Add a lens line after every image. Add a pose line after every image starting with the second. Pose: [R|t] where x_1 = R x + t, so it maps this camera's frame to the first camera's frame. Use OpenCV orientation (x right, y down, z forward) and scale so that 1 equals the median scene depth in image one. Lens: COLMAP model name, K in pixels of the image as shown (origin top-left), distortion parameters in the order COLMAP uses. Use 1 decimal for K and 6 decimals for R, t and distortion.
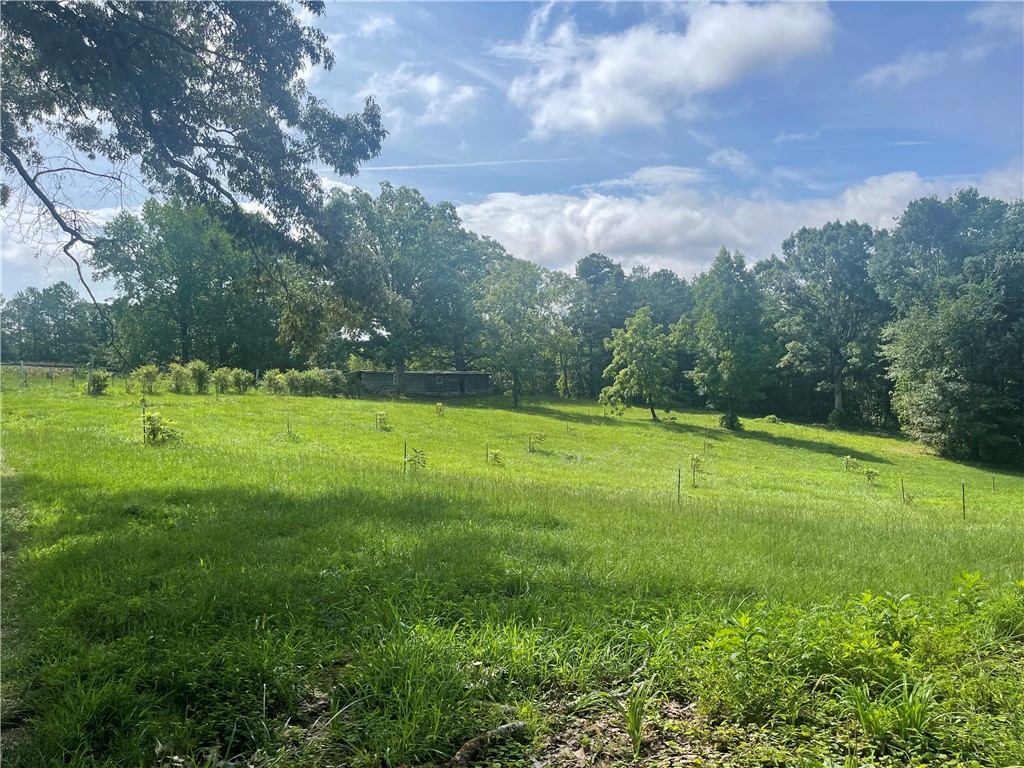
lens RADIAL K [[768.1, 0, 513.9], [0, 768.1, 373.2], [0, 0, 1]] dist [0.085674, -0.133763]
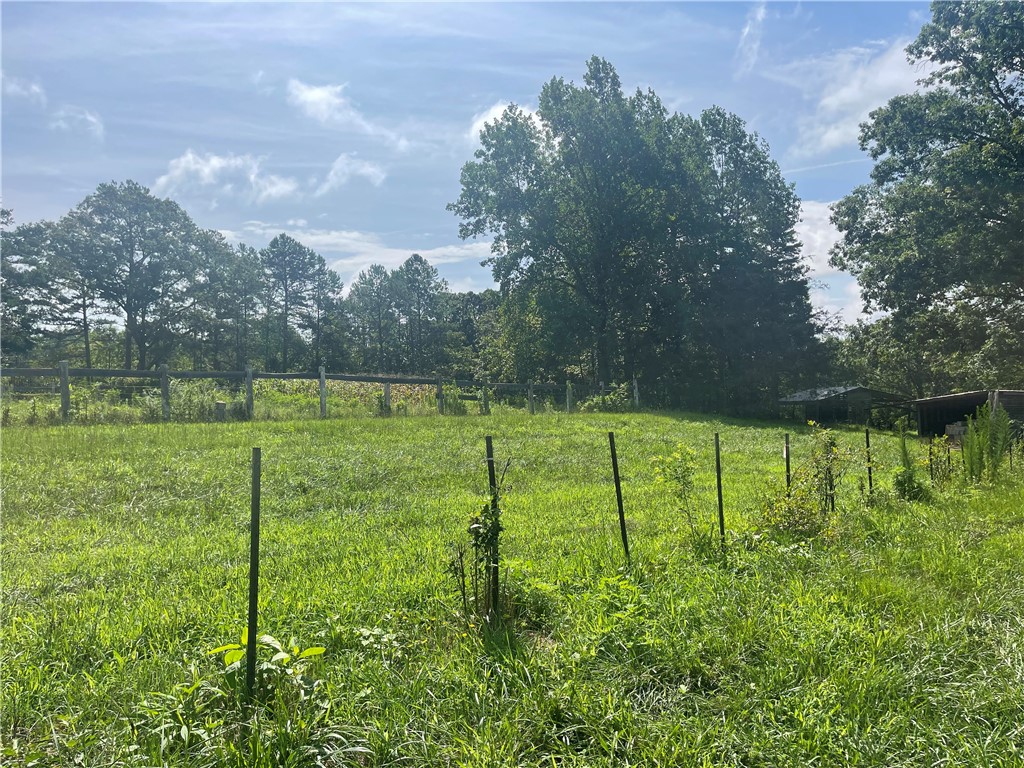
lens RADIAL K [[768.1, 0, 513.9], [0, 768.1, 373.2], [0, 0, 1]] dist [0.085674, -0.133763]
pose [[0.921370, -0.005999, -0.388641, -0.271448], [-0.001116, 0.999836, -0.018081, -0.003969], [0.388685, 0.017093, 0.921212, 0.468436]]
